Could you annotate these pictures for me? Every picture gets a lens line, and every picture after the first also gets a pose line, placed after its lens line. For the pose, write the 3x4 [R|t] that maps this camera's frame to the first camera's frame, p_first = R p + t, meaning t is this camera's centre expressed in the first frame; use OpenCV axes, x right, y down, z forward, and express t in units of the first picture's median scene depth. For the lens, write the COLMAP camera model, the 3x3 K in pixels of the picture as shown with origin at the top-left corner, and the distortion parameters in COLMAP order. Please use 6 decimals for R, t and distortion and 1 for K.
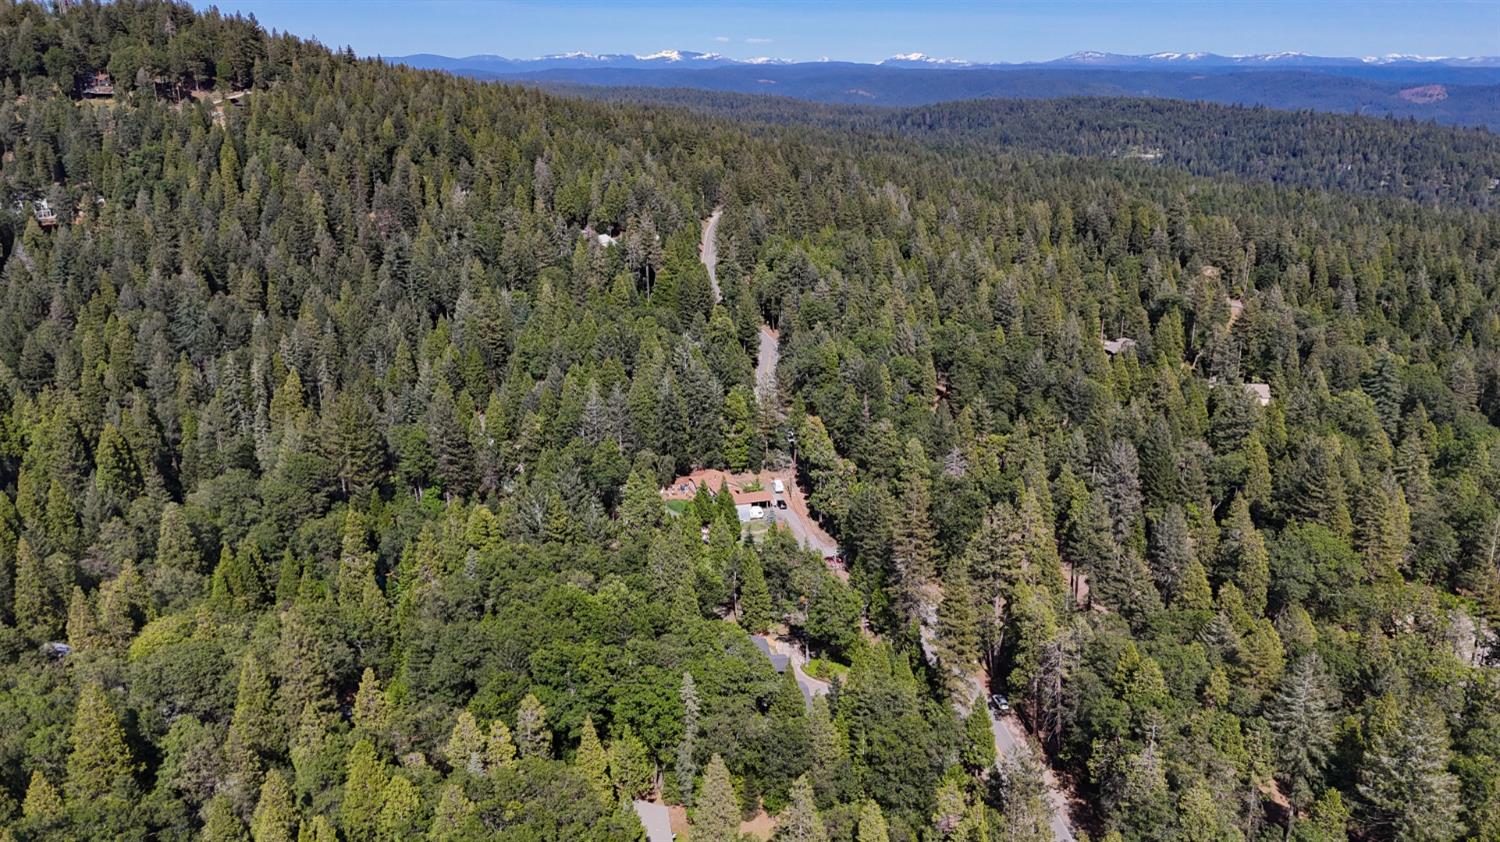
lens RADIAL K [[1162.8, 0, 751.4], [0, 1162.8, 424.2], [0, 0, 1]] dist [0.051481, -0.049345]
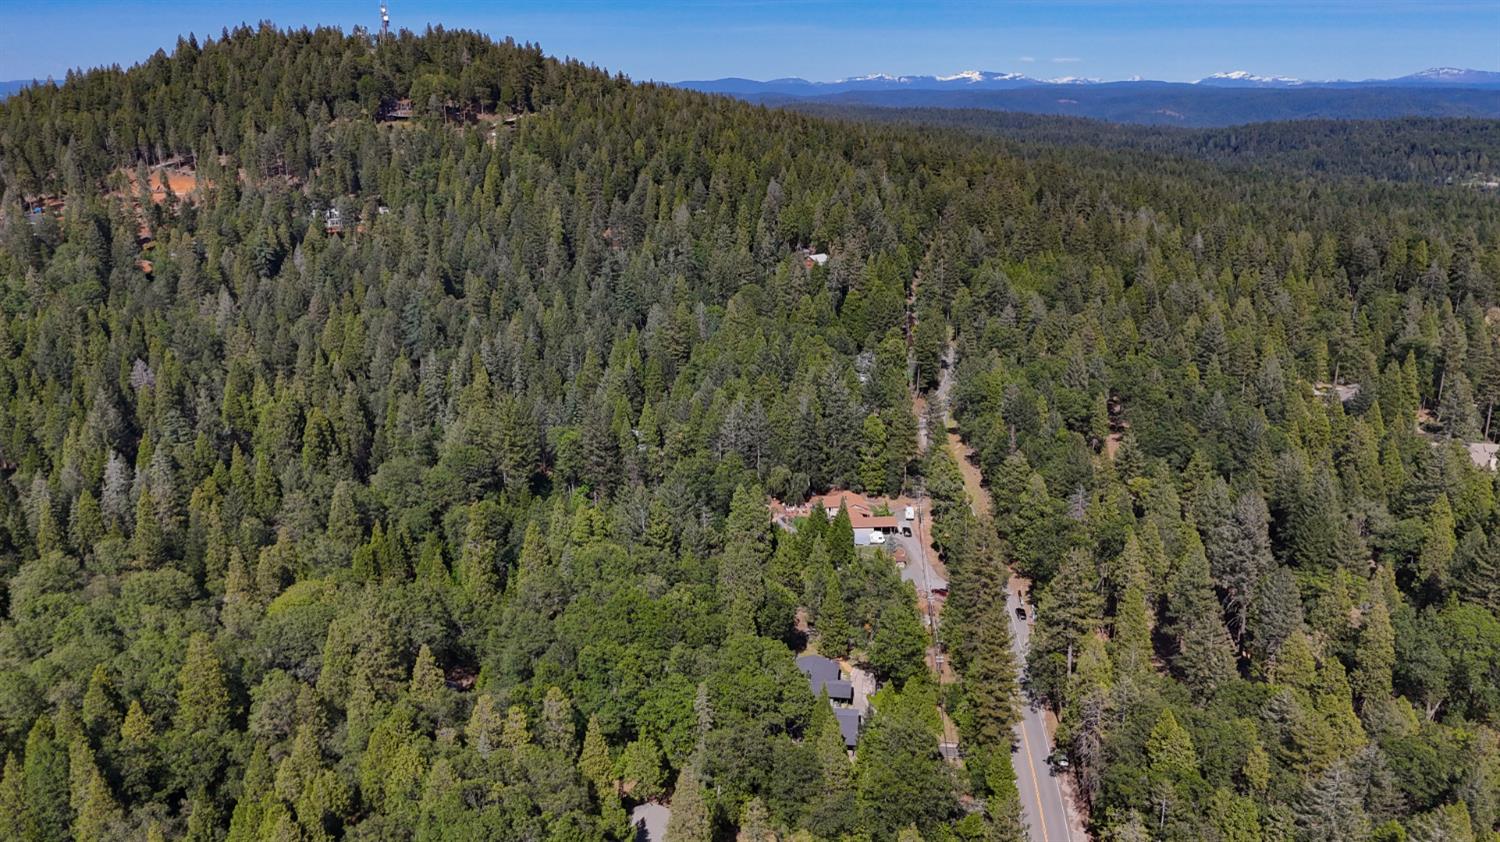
lens RADIAL K [[1162.8, 0, 748.0], [0, 1162.8, 415.1], [0, 0, 1]] dist [0.051481, -0.049345]
pose [[0.968680, 0.063733, -0.239993, 0.105095], [-0.069440, 0.997467, -0.015391, -0.004043], [0.238405, 0.031574, 0.970653, 0.006096]]
